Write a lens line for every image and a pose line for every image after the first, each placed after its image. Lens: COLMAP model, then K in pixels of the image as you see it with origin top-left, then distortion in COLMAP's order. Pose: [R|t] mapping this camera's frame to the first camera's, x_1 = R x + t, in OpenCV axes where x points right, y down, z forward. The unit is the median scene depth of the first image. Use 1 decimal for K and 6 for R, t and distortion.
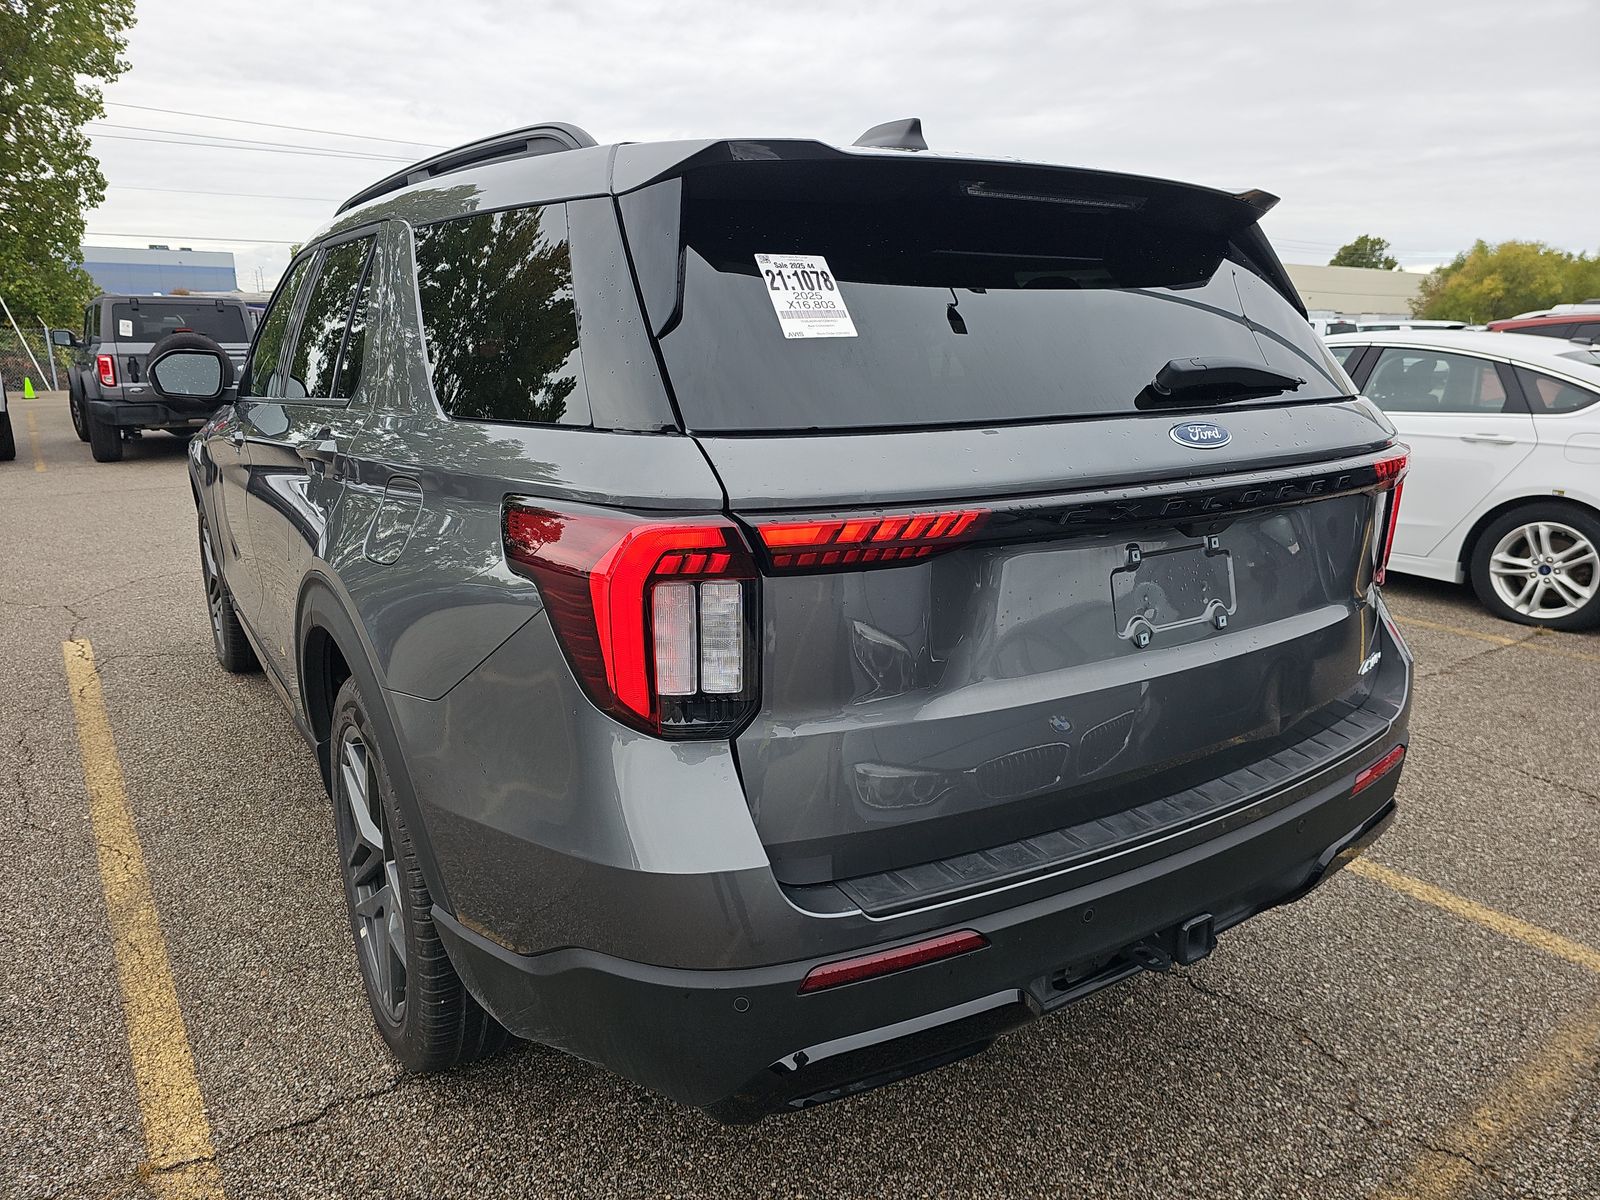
lens RADIAL K [[1083.0, 0, 805.9], [0, 1083.0, 613.4], [0, 0, 1]] dist [0.044481, -0.037588]
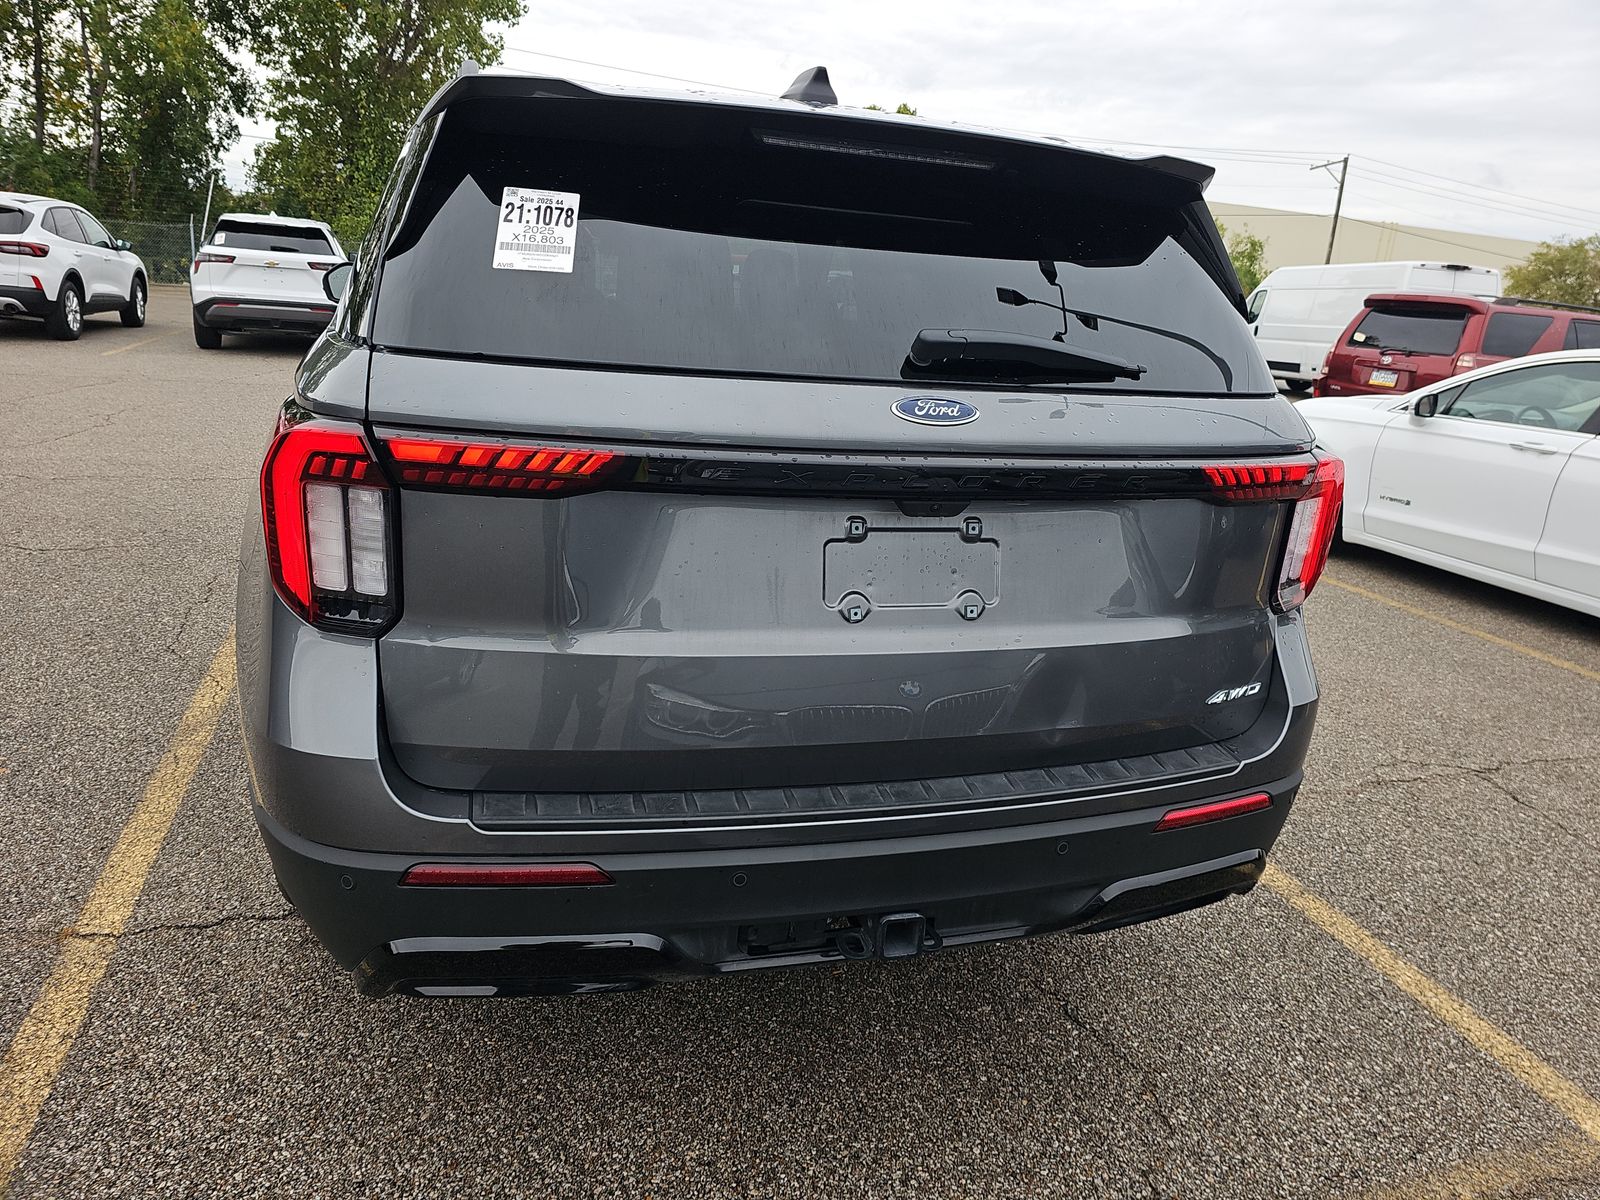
lens RADIAL K [[1083.0, 0, 817.5], [0, 1083.0, 592.6], [0, 0, 1]] dist [0.044481, -0.037588]
pose [[0.955457, 0.150175, -0.254065, 0.511933], [-0.145979, 0.988654, 0.035402, -0.024628], [0.256499, 0.003263, 0.966539, 0.062266]]
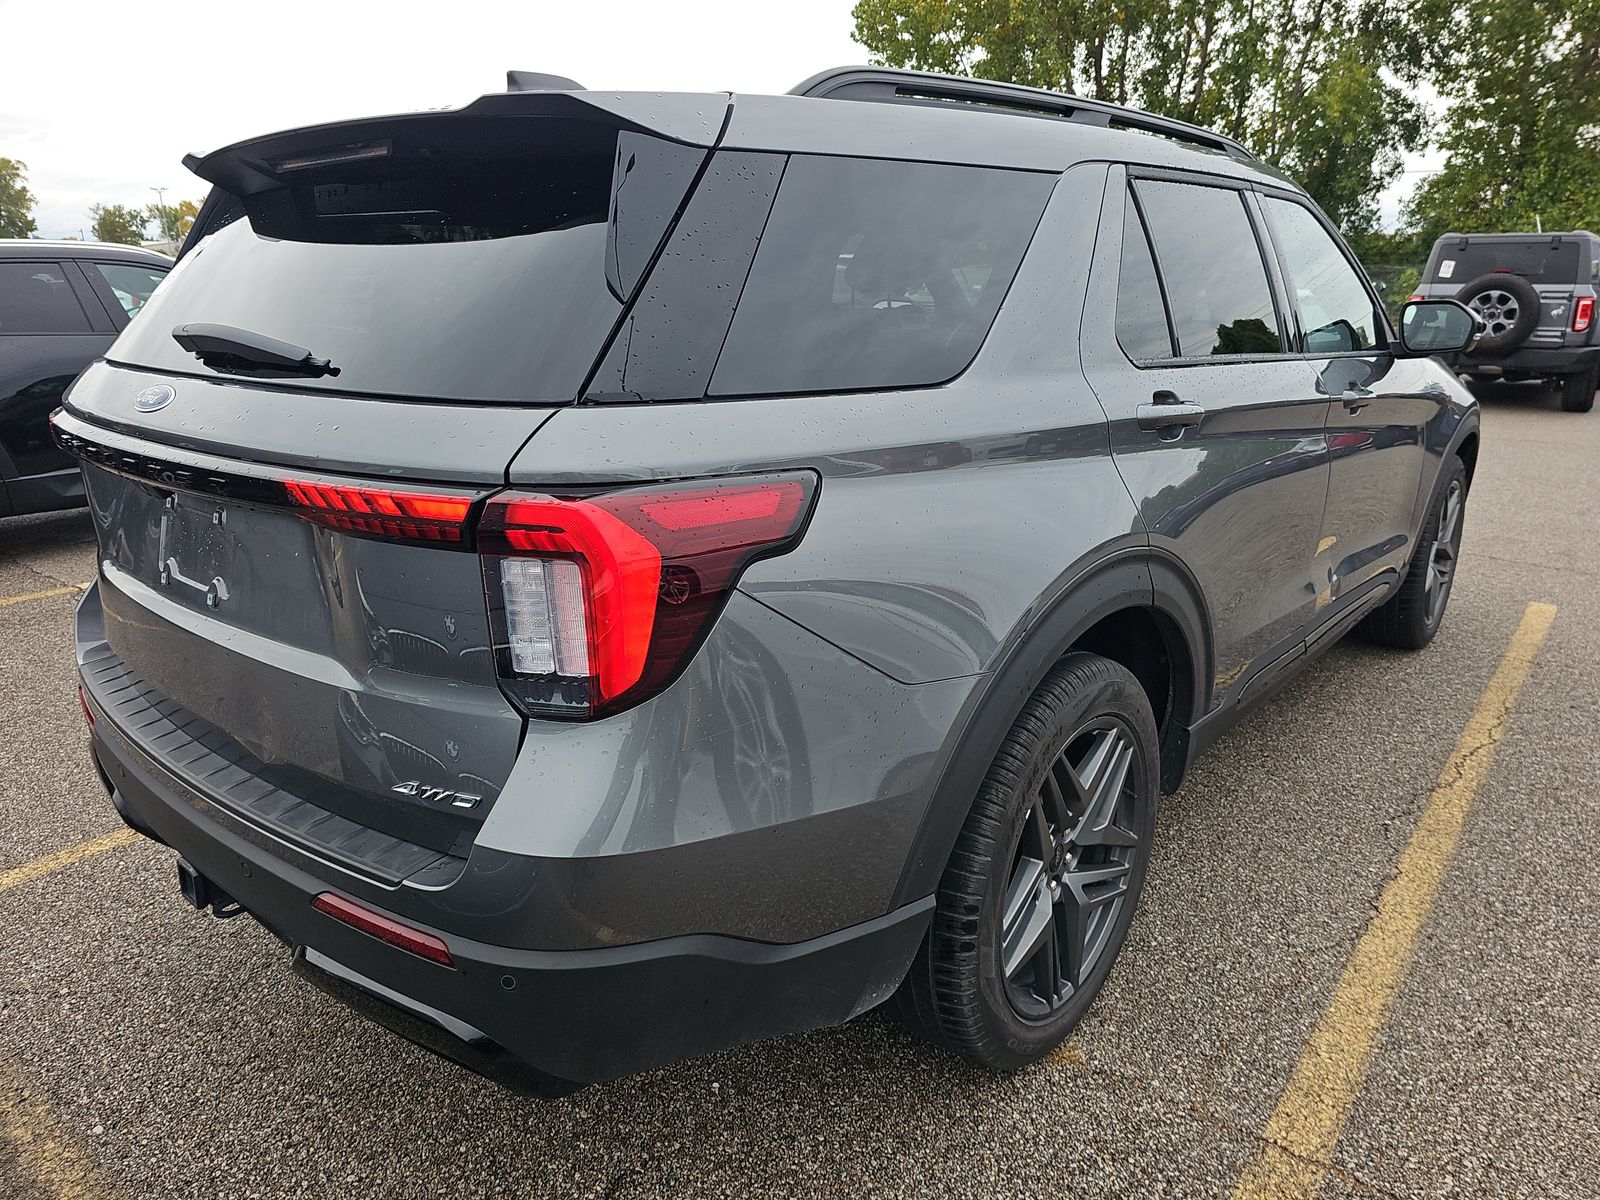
lens RADIAL K [[1083.0, 0, 796.2], [0, 1083.0, 600.5], [0, 0, 1]] dist [0.044481, -0.037588]
pose [[0.308691, 0.274572, -0.910670, 1.478973], [-0.235206, 0.949729, 0.206620, -0.330452], [0.921622, 0.150413, 0.357754, 1.187809]]
